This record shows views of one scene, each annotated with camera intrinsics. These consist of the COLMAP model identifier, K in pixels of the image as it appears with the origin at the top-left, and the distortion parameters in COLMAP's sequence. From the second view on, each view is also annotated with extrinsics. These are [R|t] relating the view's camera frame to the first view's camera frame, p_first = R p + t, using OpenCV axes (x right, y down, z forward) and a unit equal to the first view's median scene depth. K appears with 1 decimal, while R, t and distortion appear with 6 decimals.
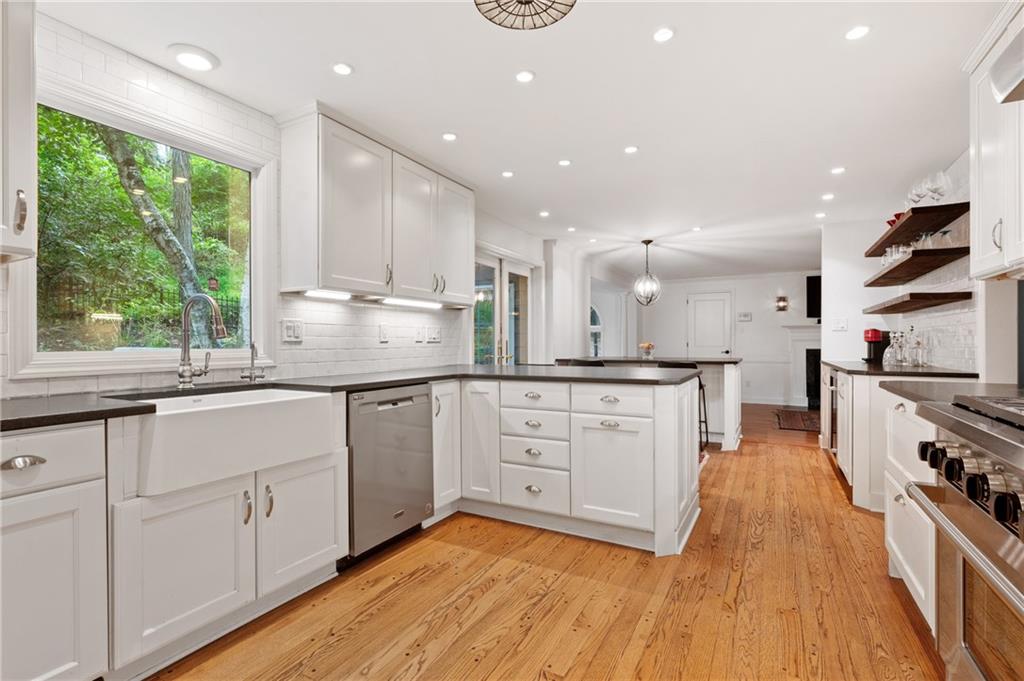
lens RADIAL K [[477.6, 0, 512.0], [0, 477.6, 340.5], [0, 0, 1]] dist [-0.007069, -0.000722]
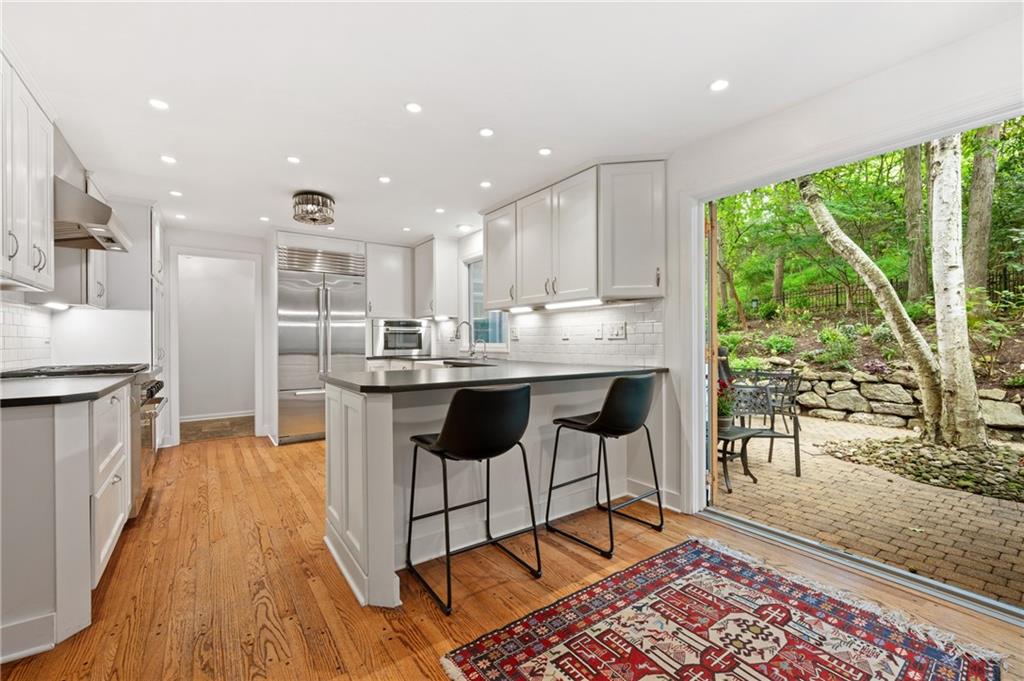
lens RADIAL K [[430.9, 0, 512.0], [0, 430.9, 340.5], [0, 0, 1]] dist [-0.000764, -0.000186]
pose [[-0.436174, 0.007791, -0.899829, 1.314529], [0.010761, 0.999936, 0.003441, 0.001476], [0.899798, -0.008182, -0.436230, 2.289321]]
